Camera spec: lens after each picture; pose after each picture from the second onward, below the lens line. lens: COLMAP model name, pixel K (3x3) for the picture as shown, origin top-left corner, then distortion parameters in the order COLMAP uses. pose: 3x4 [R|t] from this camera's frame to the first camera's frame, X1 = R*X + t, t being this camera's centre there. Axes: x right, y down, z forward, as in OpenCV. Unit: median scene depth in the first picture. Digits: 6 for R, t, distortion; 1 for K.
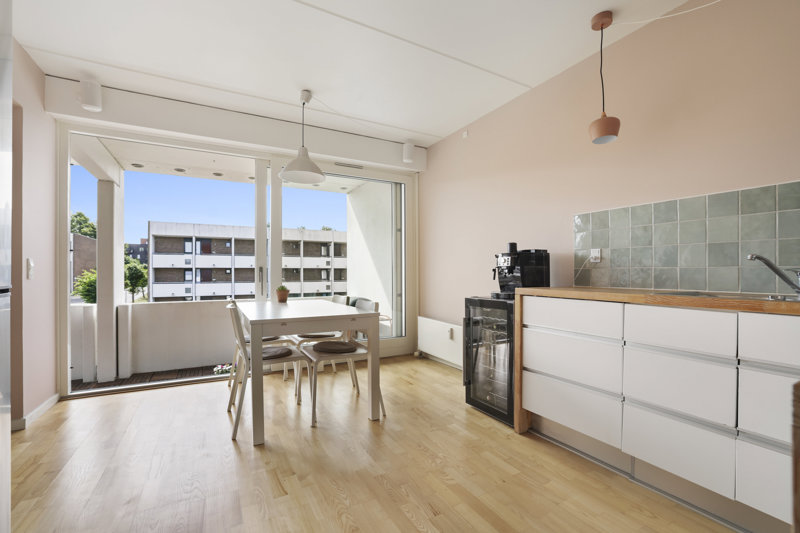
lens RADIAL K [[344.6, 0, 393.4], [0, 344.6, 271.0], [0, 0, 1]] dist [-0.025288, 0.007923]
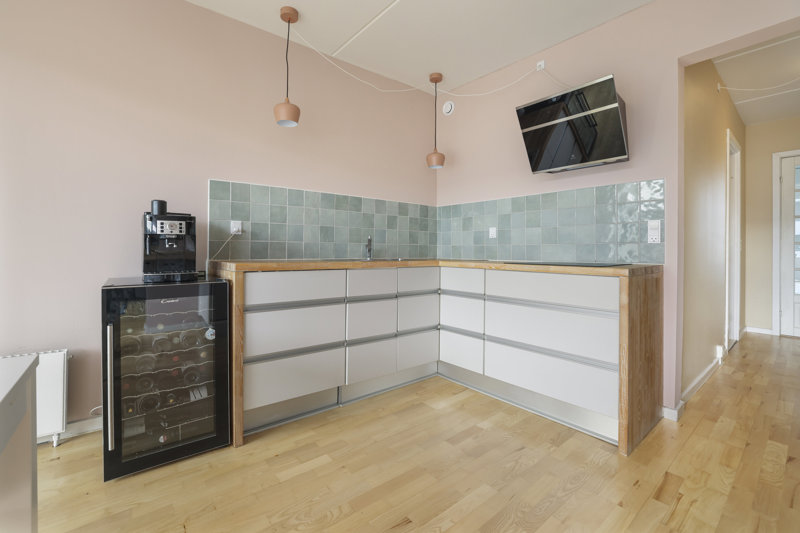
lens RADIAL K [[344.6, 0, 385.2], [0, 344.6, 253.1], [0, 0, 1]] dist [-0.025288, 0.007923]
pose [[-0.174026, -0.013654, 0.984646, -0.037000], [-0.010098, 0.999876, 0.012080, 0.000945], [-0.984689, -0.007840, -0.174142, 0.062996]]
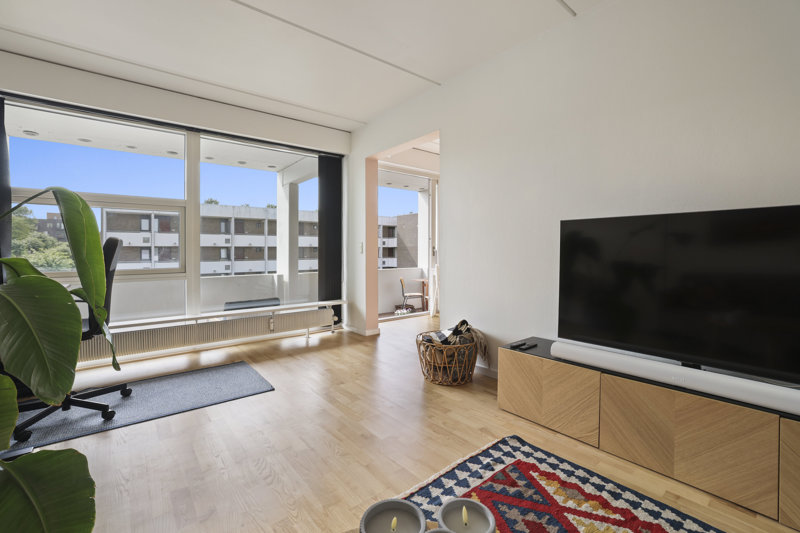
lens RADIAL K [[344.6, 0, 397.3], [0, 344.6, 250.3], [0, 0, 1]] dist [-0.025288, 0.007923]
pose [[0.982044, -0.002247, 0.188639, -0.106675], [0.001880, 0.999996, 0.002125, 0.000861], [-0.188643, -0.001732, 0.982044, -0.070900]]
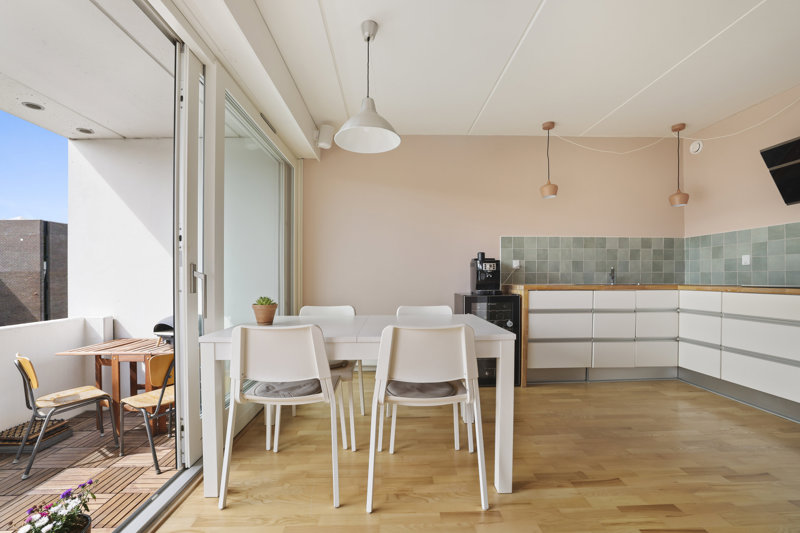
lens RADIAL K [[344.6, 0, 399.5], [0, 344.6, 280.1], [0, 0, 1]] dist [-0.025288, 0.007923]
pose [[0.442600, -0.008955, 0.896674, -0.089241], [0.002566, 0.999959, 0.008720, 0.001051], [-0.896715, -0.001558, 0.442605, 0.065354]]
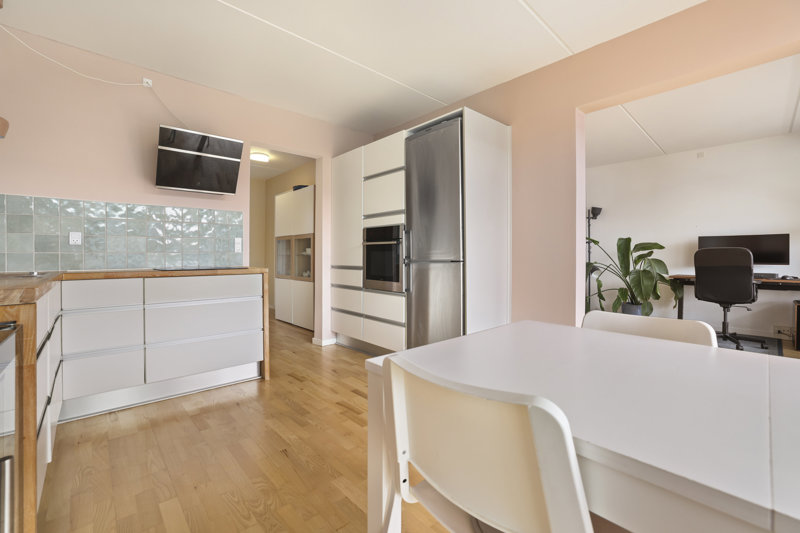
lens RADIAL K [[344.6, 0, 402.8], [0, 344.6, 259.5], [0, 0, 1]] dist [-0.025288, 0.007923]
pose [[-0.965797, 0.004493, -0.259259, 0.001364], [0.004000, 0.999989, 0.002428, 0.001412], [0.259267, 0.001307, -0.965805, 0.118717]]
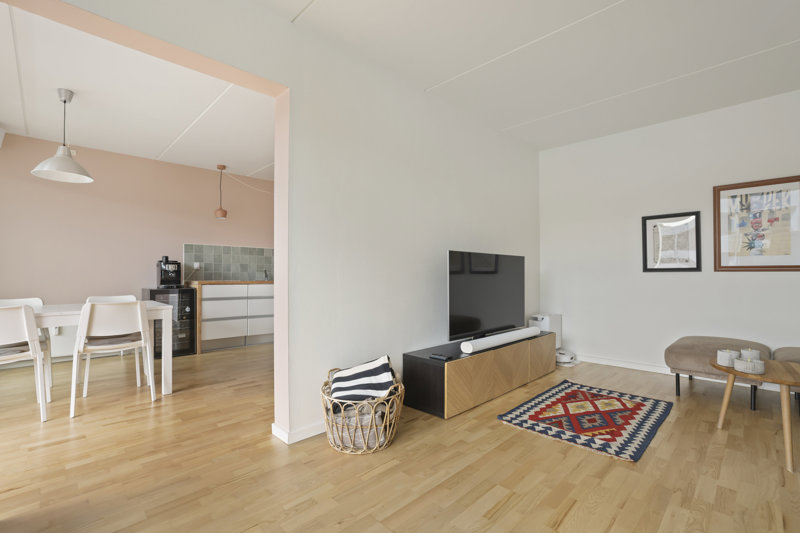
lens RADIAL K [[365.4, 0, 383.5], [0, 365.4, 276.4], [0, 0, 1]] dist [-0.025369, 0.005303]
pose [[-0.260650, -0.002488, 0.965430, -0.153043], [-0.002498, 0.999995, 0.001903, 0.001161], [-0.965430, -0.001915, -0.260655, 0.040294]]
